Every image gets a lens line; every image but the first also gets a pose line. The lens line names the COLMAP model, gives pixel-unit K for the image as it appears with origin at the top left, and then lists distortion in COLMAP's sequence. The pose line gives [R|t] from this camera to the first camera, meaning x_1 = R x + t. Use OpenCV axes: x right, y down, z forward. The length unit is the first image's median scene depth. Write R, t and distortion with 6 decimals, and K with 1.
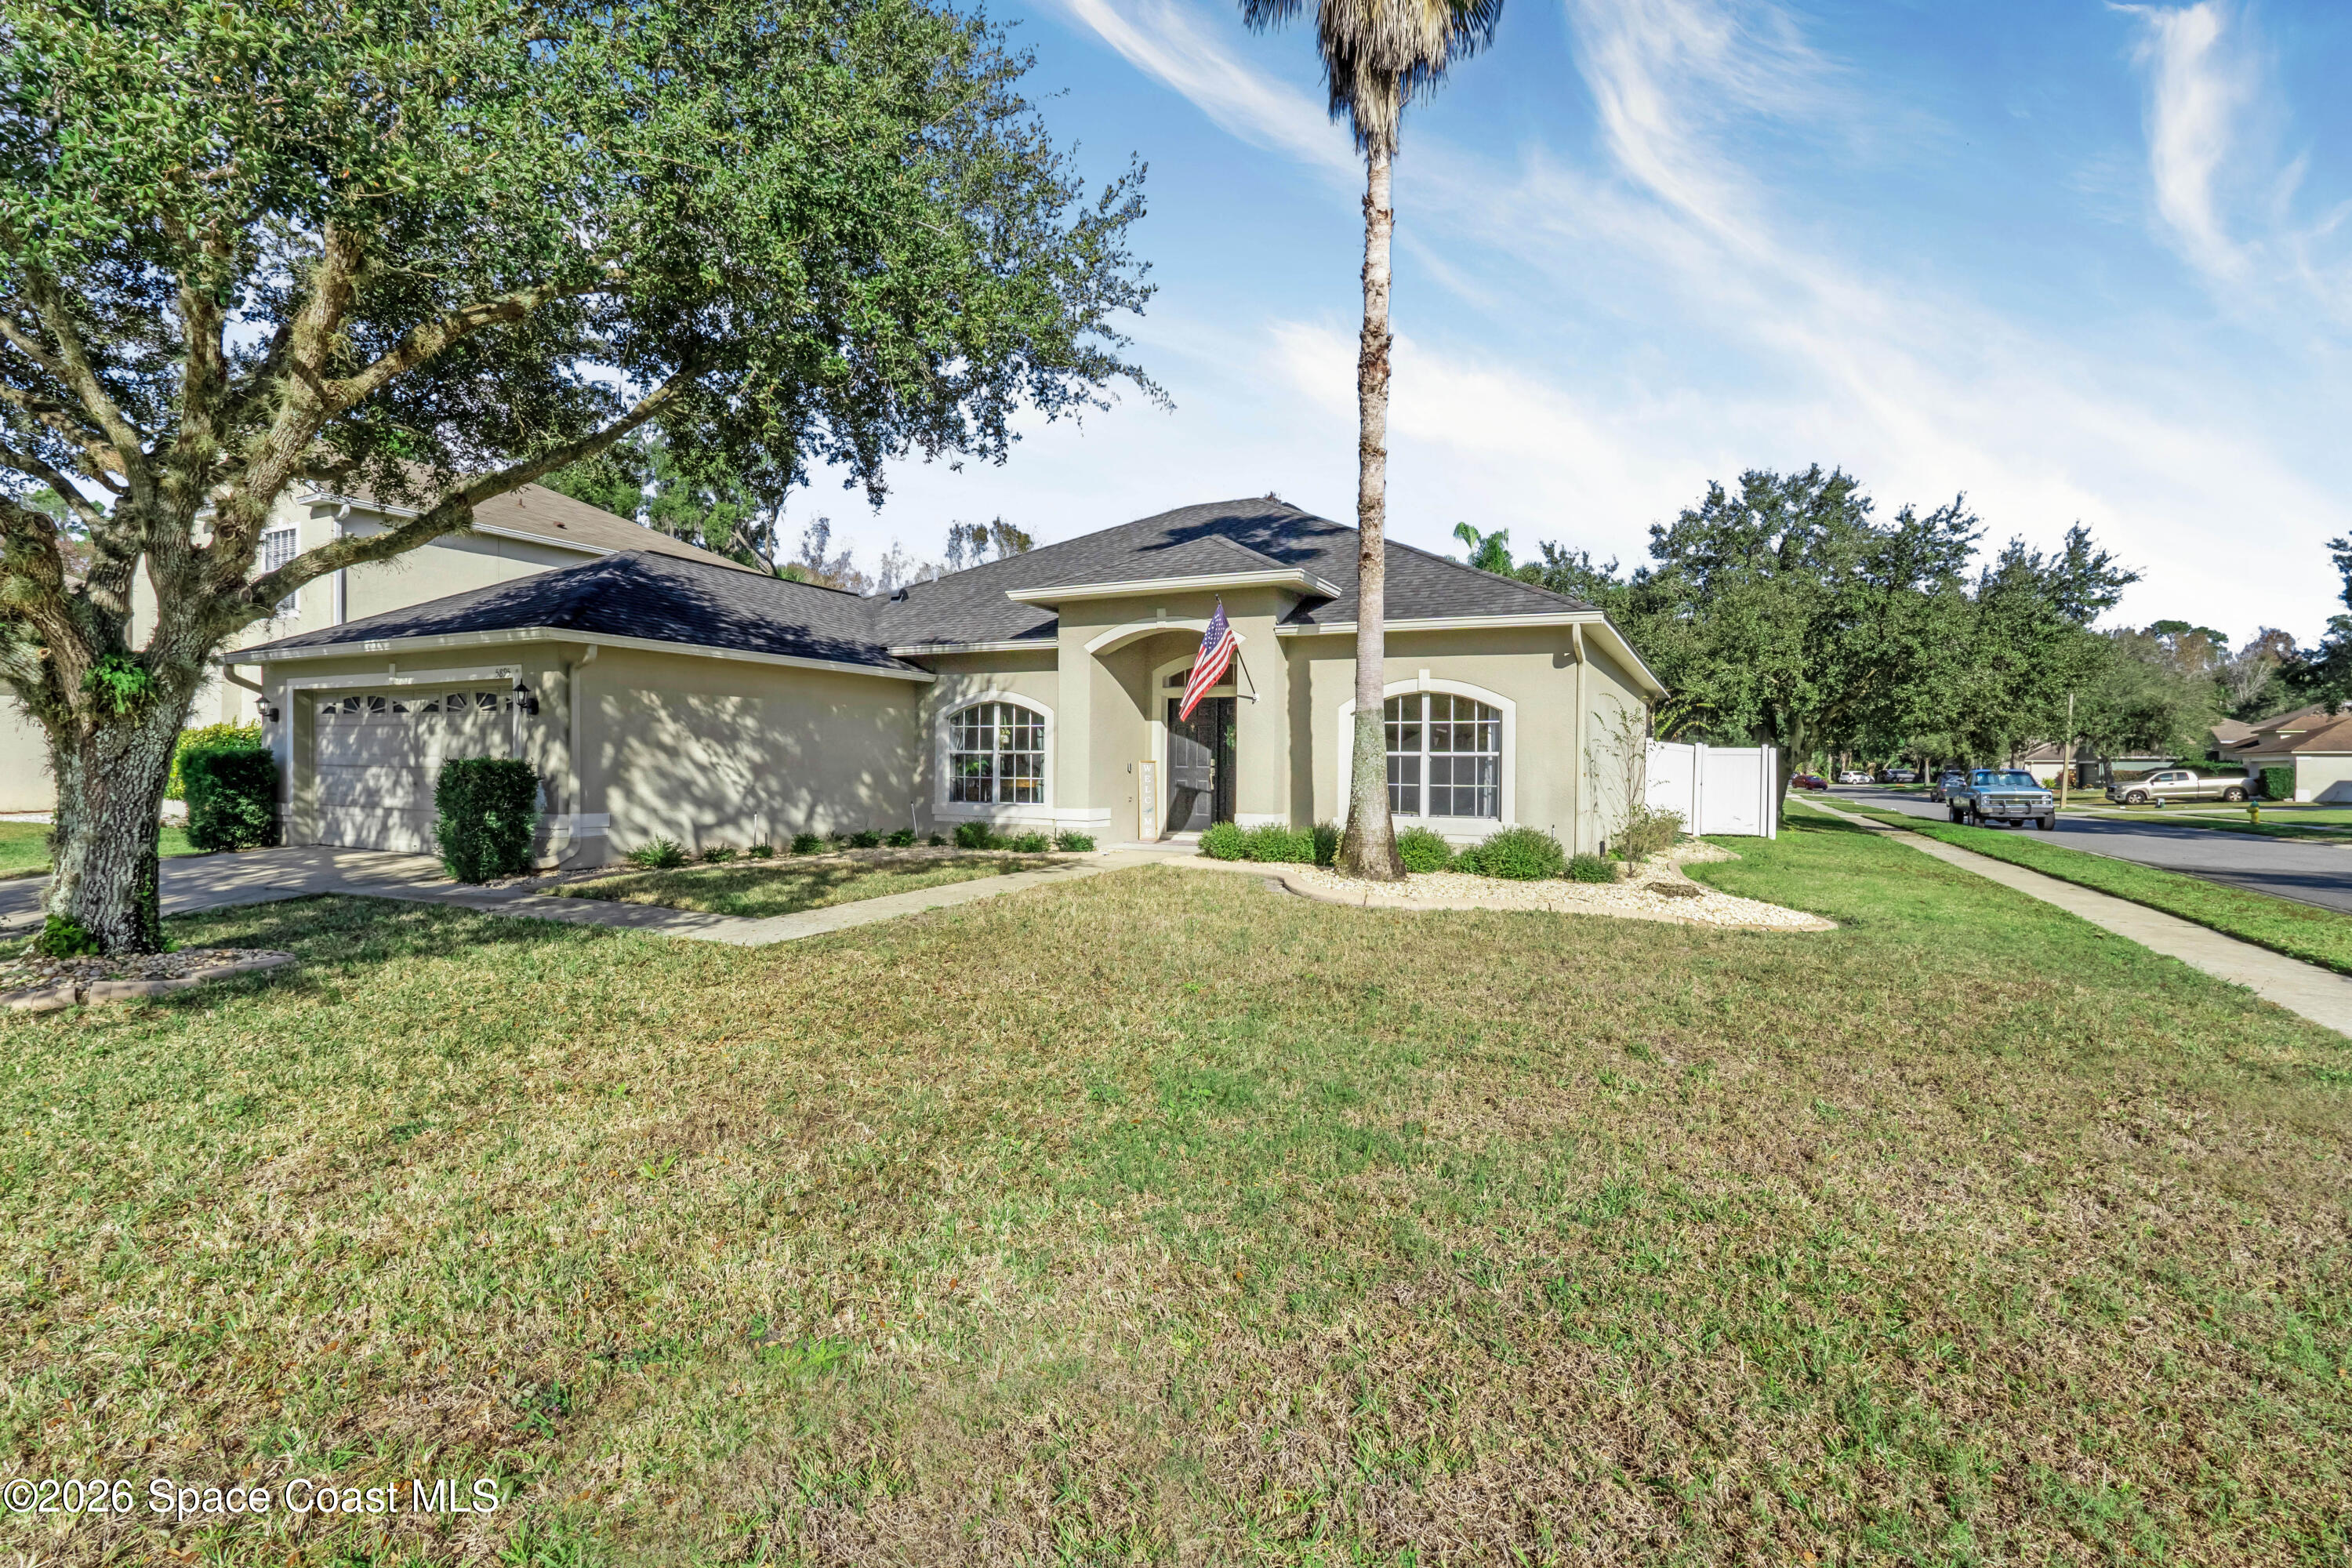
lens RADIAL K [[1081.9, 0, 1175.0], [0, 1081.9, 778.3], [0, 0, 1]] dist [0.002937, 0.000388]
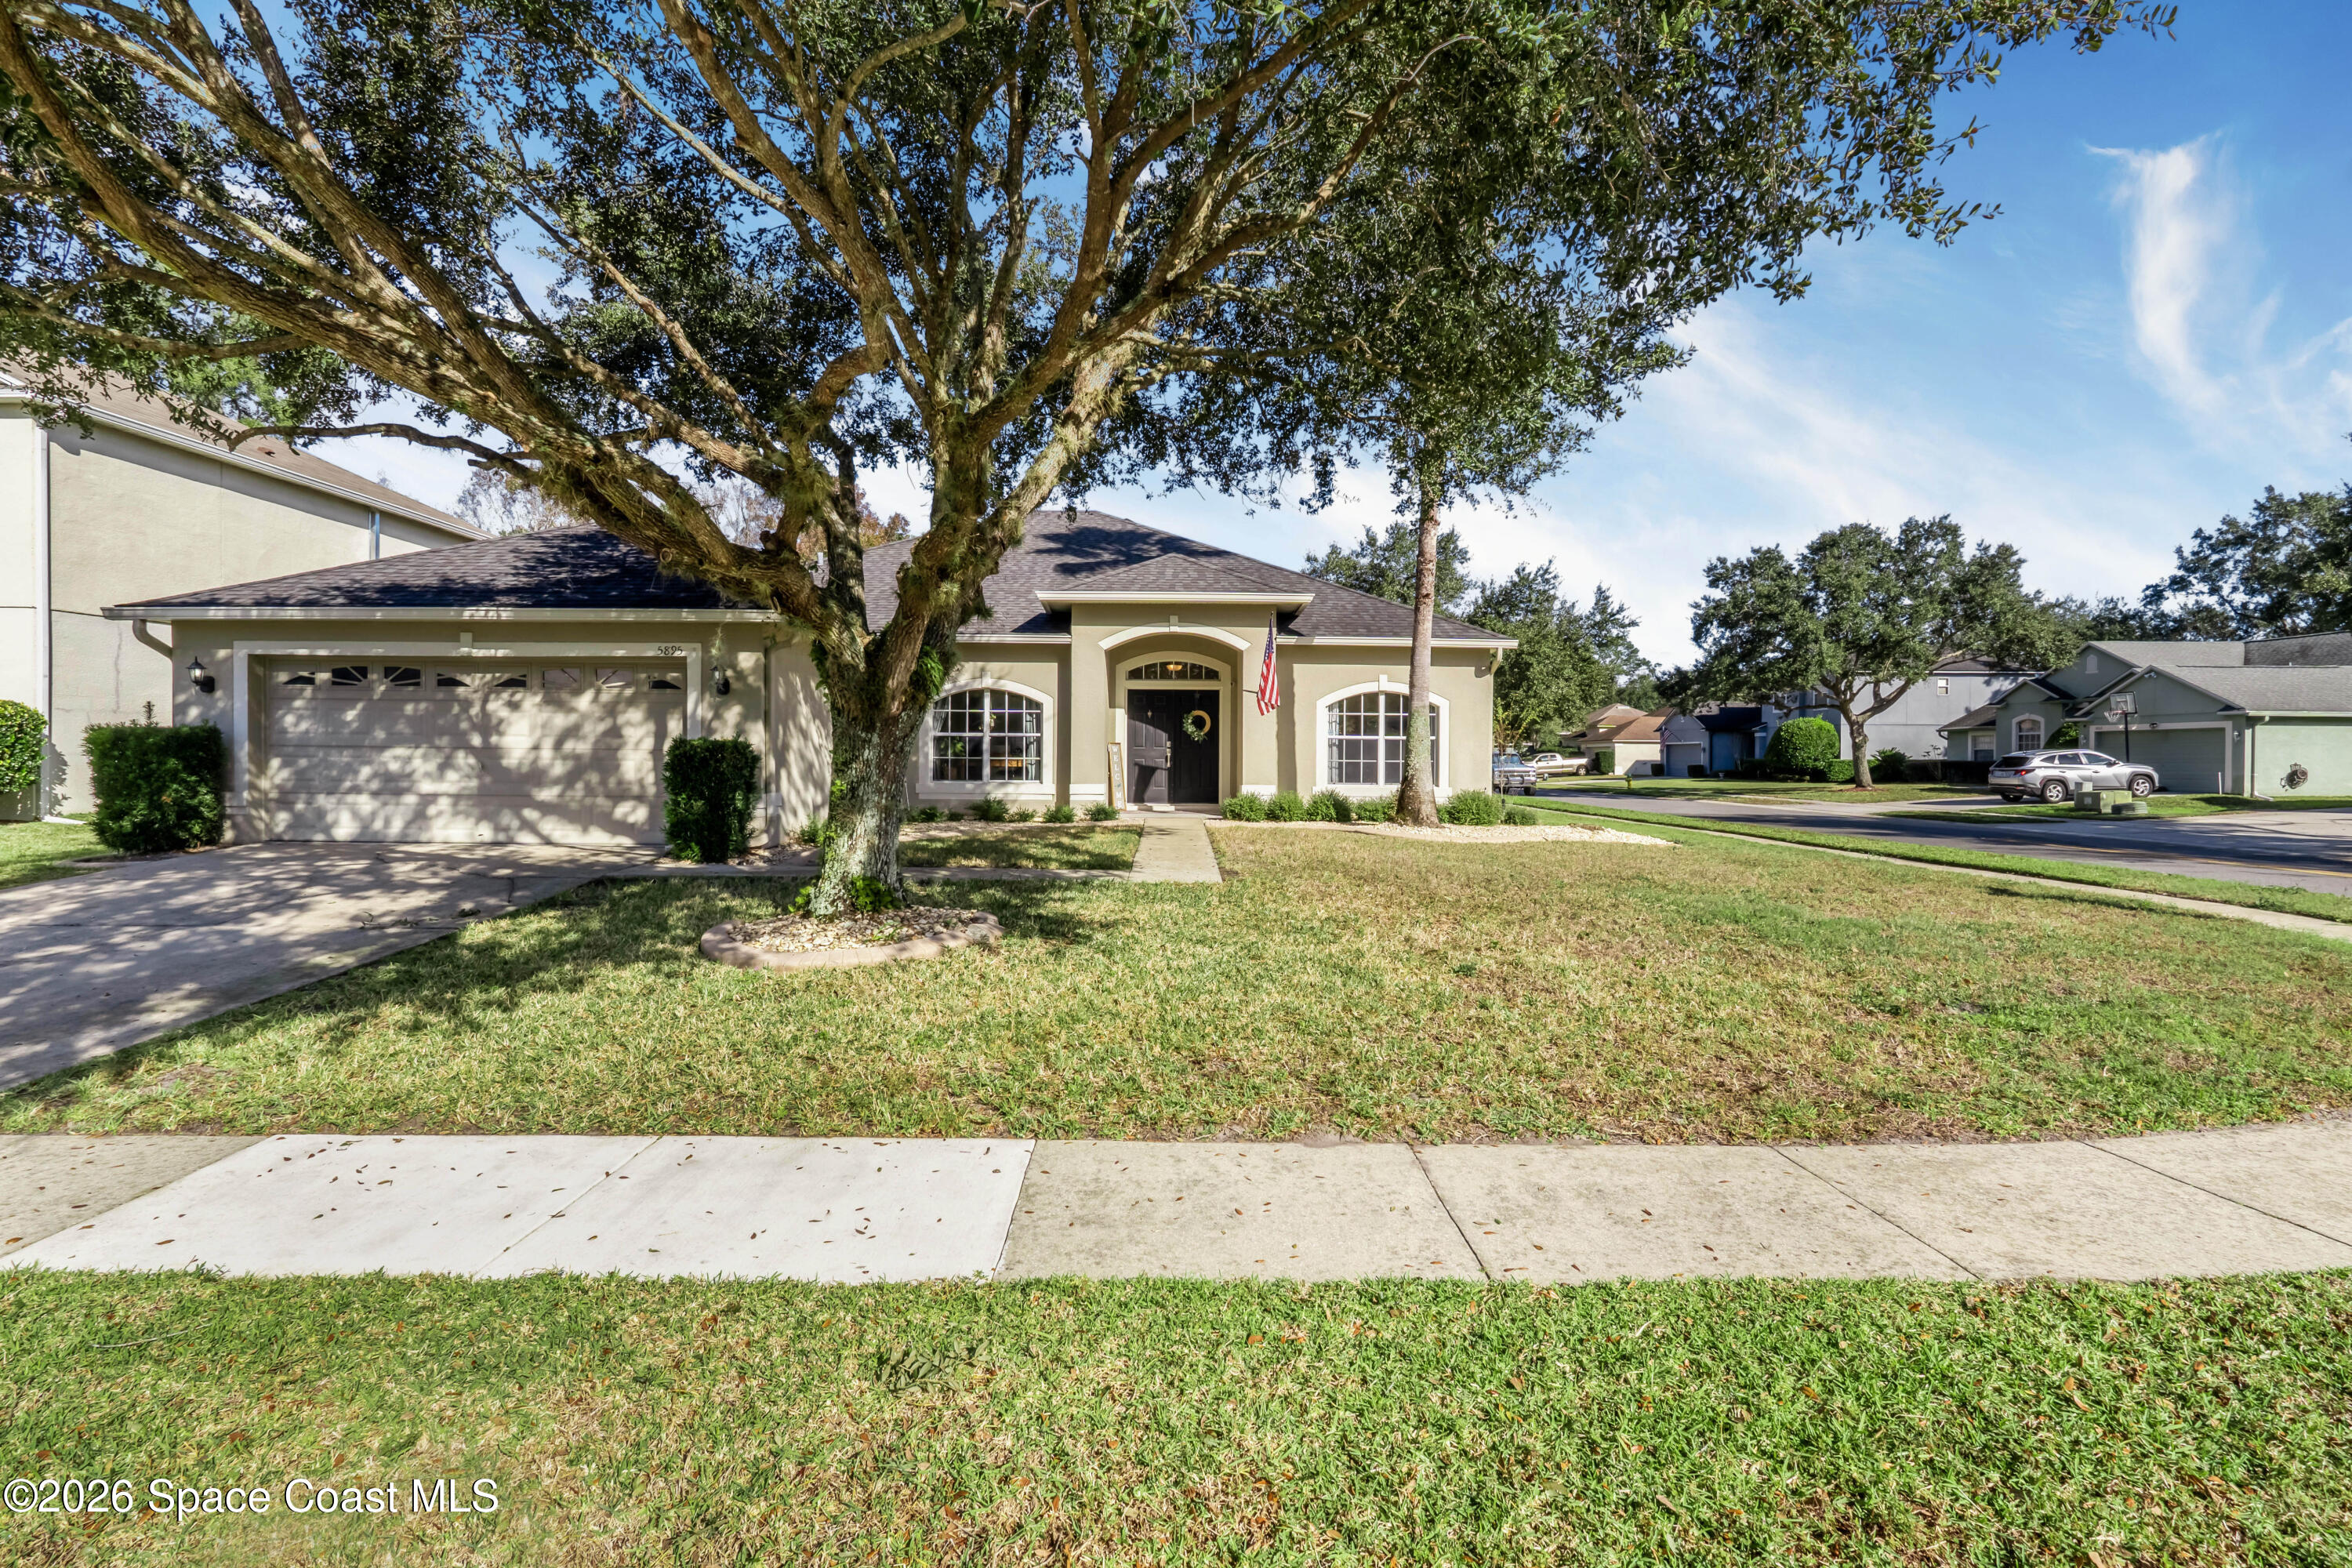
lens RADIAL K [[1081.9, 0, 1188.7], [0, 1081.9, 776.6], [0, 0, 1]] dist [0.002937, 0.000388]
pose [[0.885338, -0.012777, 0.464772, -0.550155], [0.007909, 0.999892, 0.012422, 0.006554], [-0.464881, -0.007321, 0.885343, -0.066859]]
